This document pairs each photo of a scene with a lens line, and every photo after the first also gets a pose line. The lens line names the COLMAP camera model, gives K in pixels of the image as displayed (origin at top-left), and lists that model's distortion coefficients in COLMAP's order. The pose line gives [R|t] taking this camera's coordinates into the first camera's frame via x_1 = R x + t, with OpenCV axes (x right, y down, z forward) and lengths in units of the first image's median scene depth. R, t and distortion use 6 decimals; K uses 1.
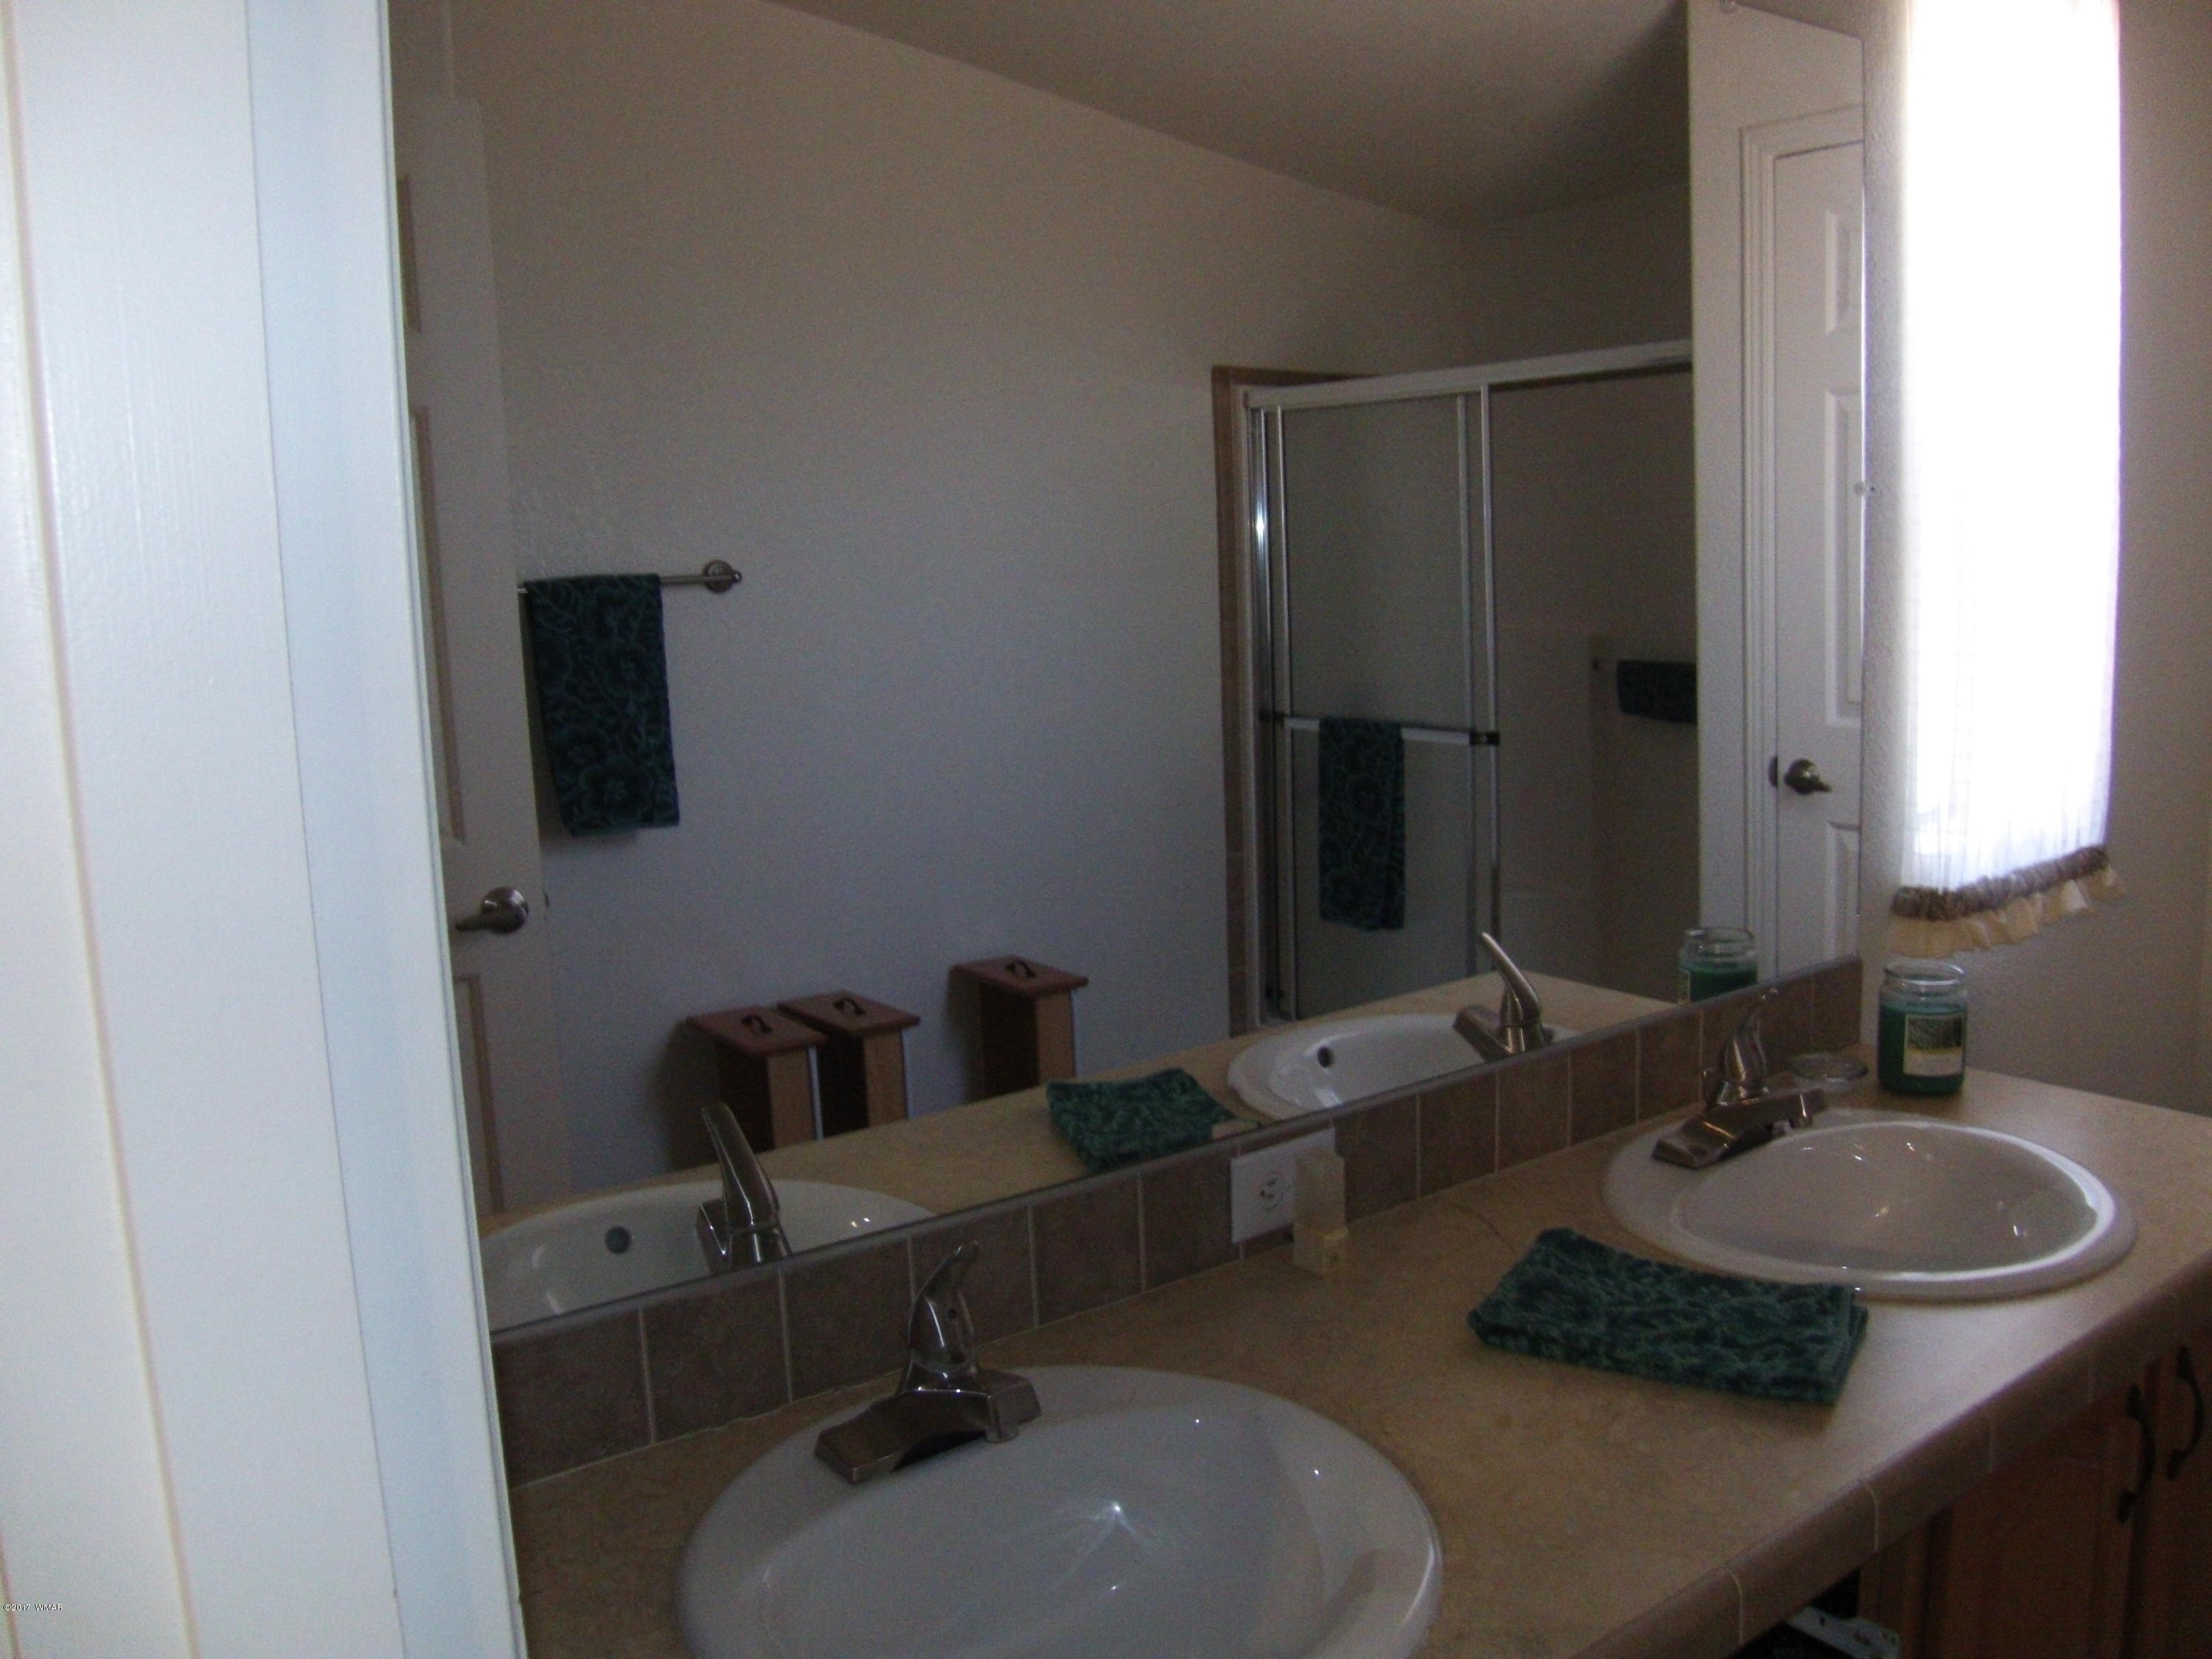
lens RADIAL K [[1859.3, 0, 1108.1], [0, 1859.3, 829.8], [0, 0, 1]] dist [-0.170626, 0.097264]
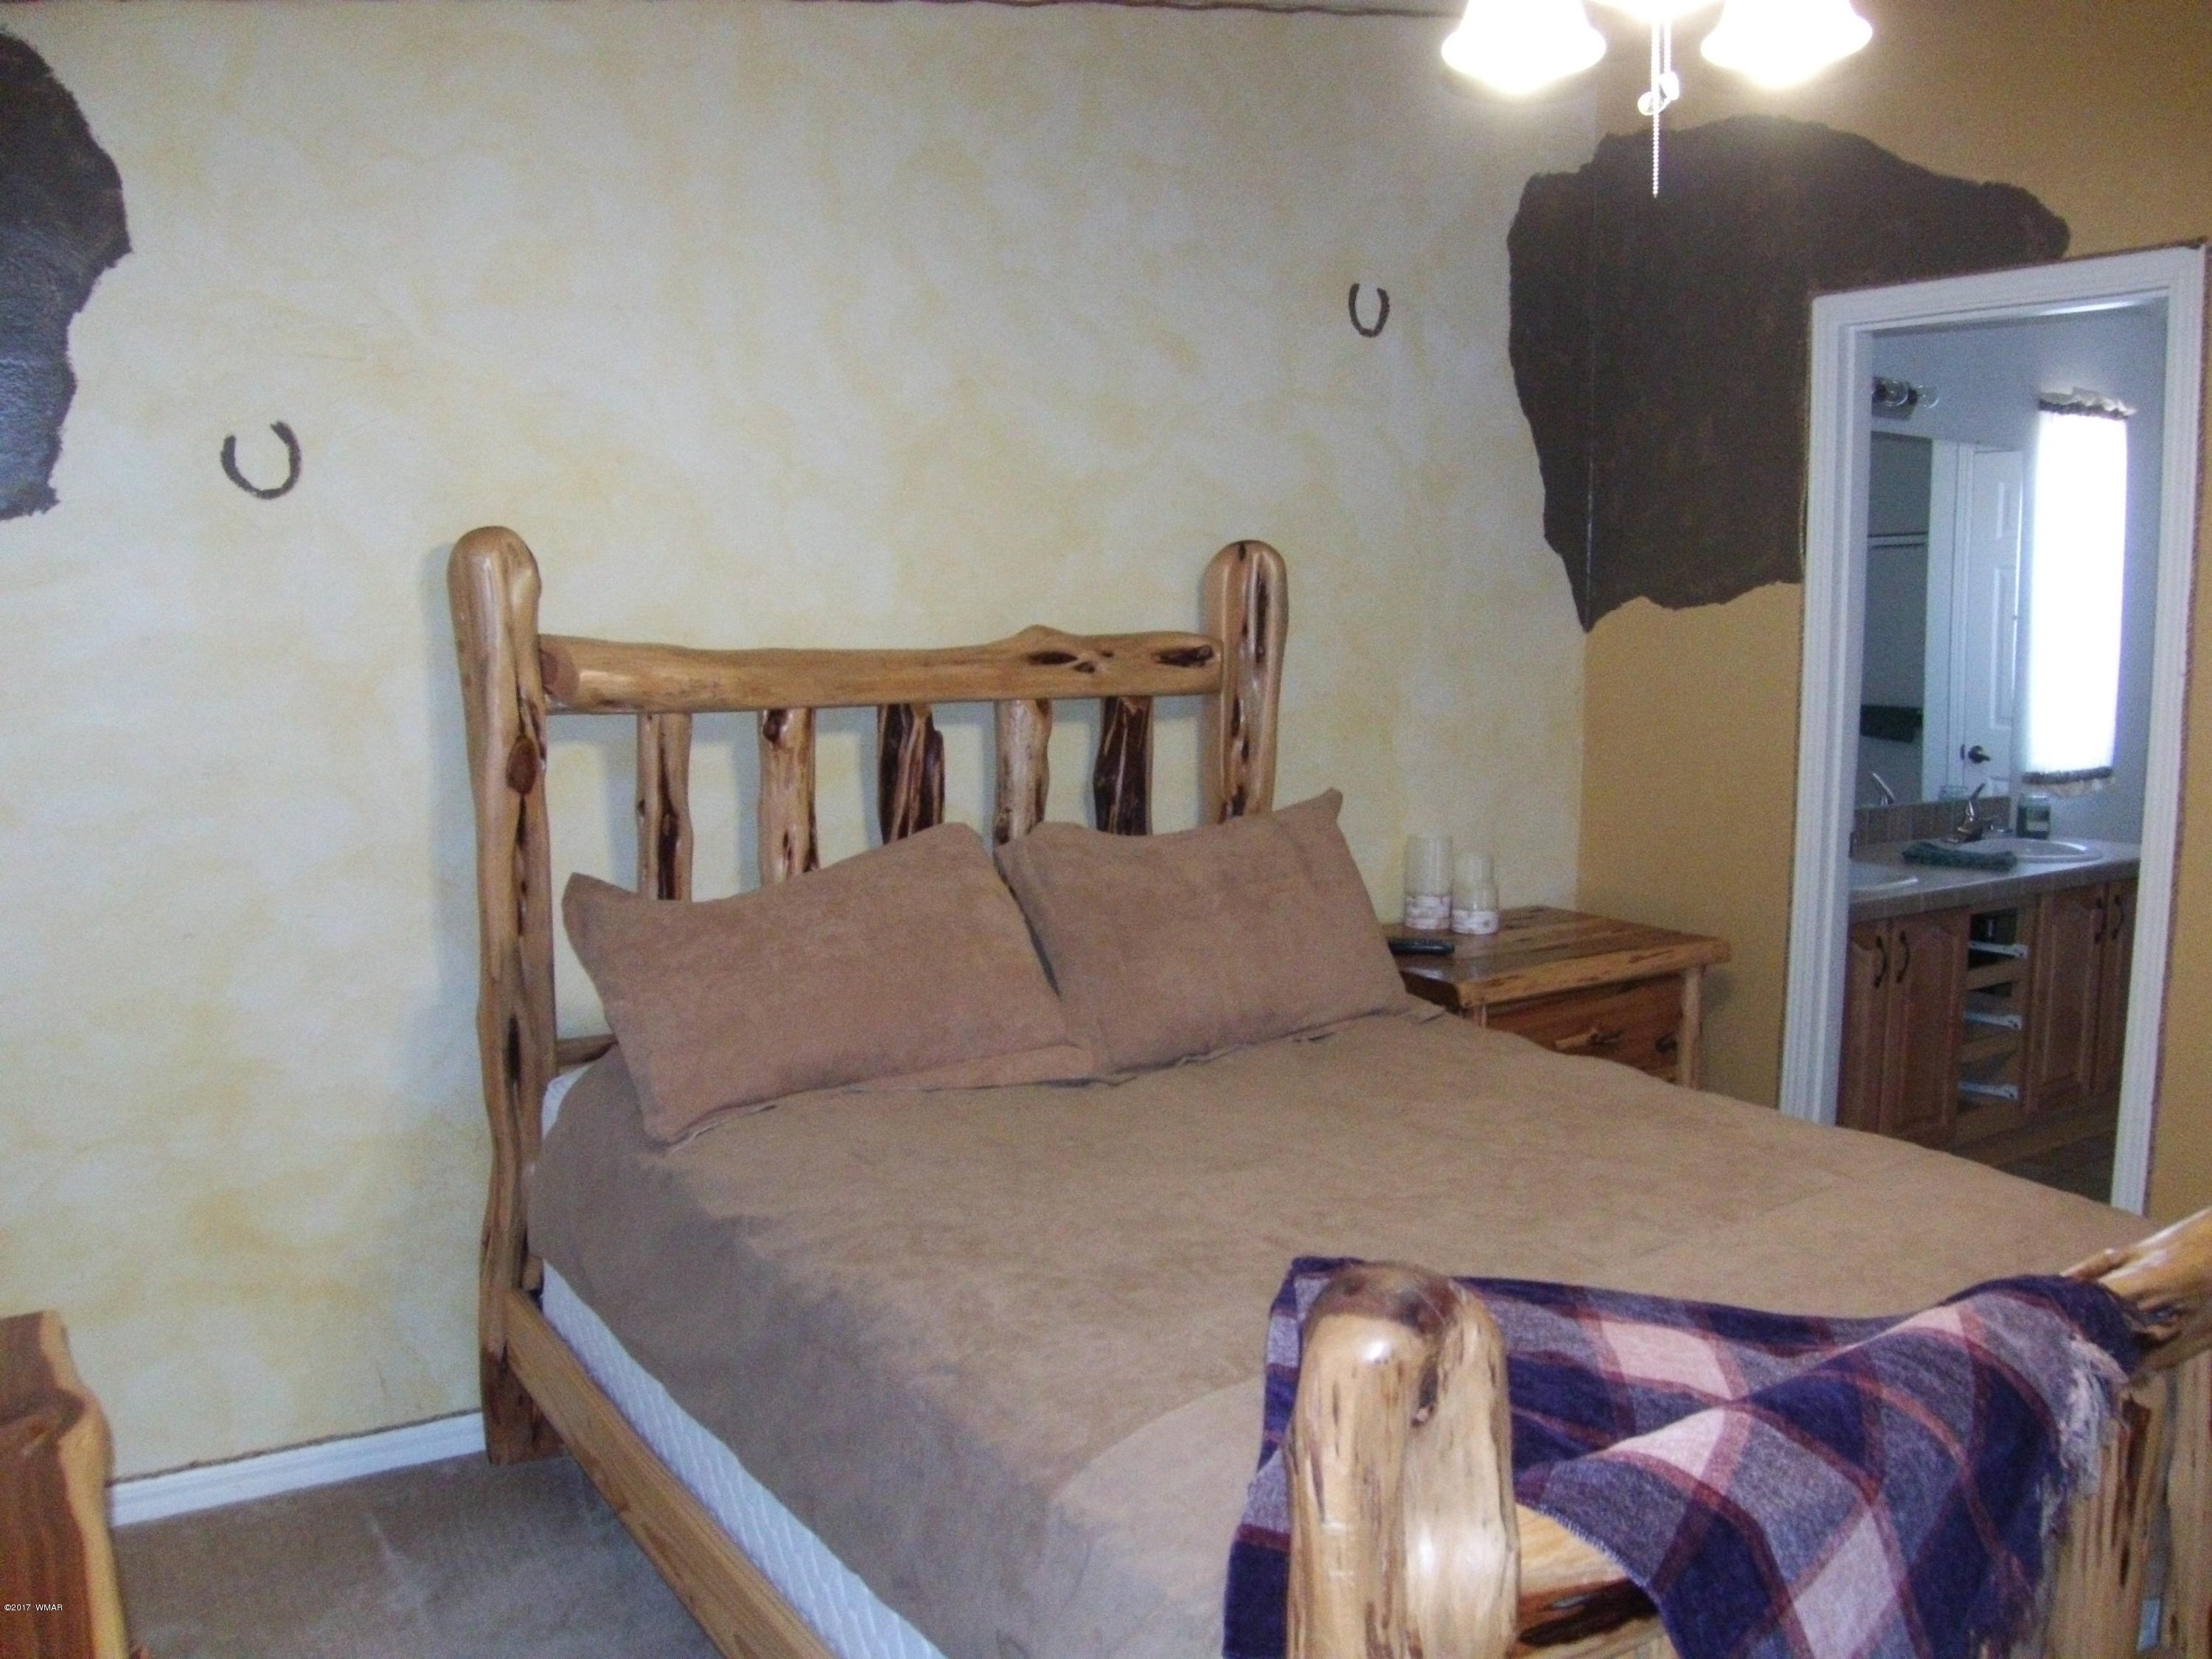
lens RADIAL K [[1859.3, 0, 1104.3], [0, 1859.3, 825.1], [0, 0, 1]] dist [-0.170626, 0.097264]
pose [[0.997185, 0.045877, -0.059308, -0.667449], [-0.048223, 0.998085, -0.038751, 0.248271], [0.057416, 0.041502, 0.997487, -1.503152]]
